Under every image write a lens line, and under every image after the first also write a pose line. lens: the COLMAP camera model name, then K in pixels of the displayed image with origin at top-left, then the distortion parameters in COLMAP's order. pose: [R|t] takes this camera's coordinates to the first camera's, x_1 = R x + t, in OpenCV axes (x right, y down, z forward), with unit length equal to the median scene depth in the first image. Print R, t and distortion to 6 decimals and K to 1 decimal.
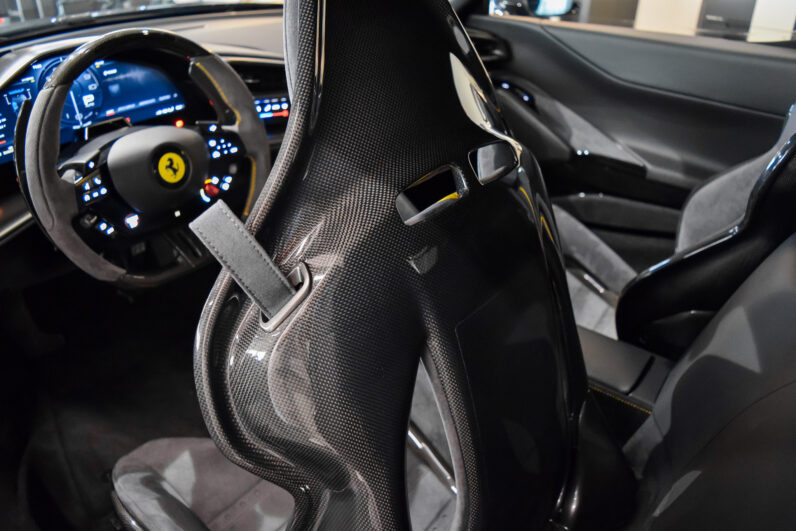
lens RADIAL K [[621.5, 0, 394.7], [0, 621.5, 263.6], [0, 0, 1]] dist [-0.091488, 0.016745]
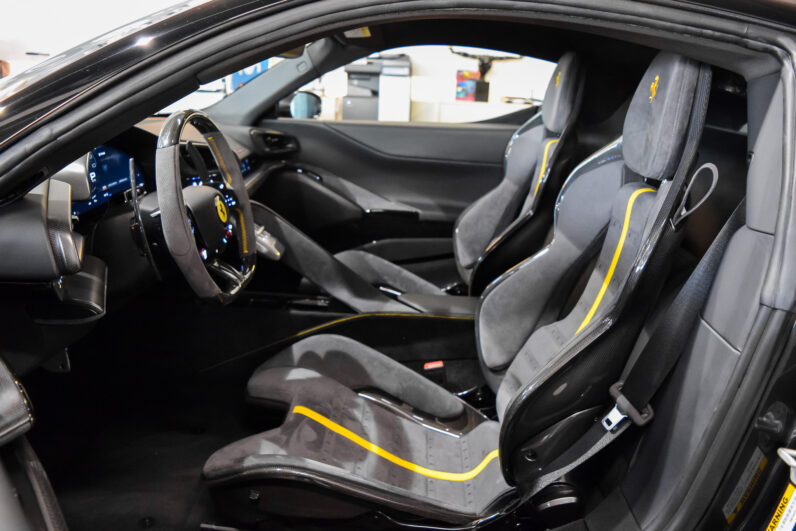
lens RADIAL K [[621.5, 0, 396.5], [0, 621.5, 262.4], [0, 0, 1]] dist [-0.091488, 0.016745]
pose [[0.813807, -0.153253, 0.560564, -0.691861], [0.260886, 0.958283, -0.116759, 0.167282], [-0.519285, 0.241263, 0.819839, -0.202385]]
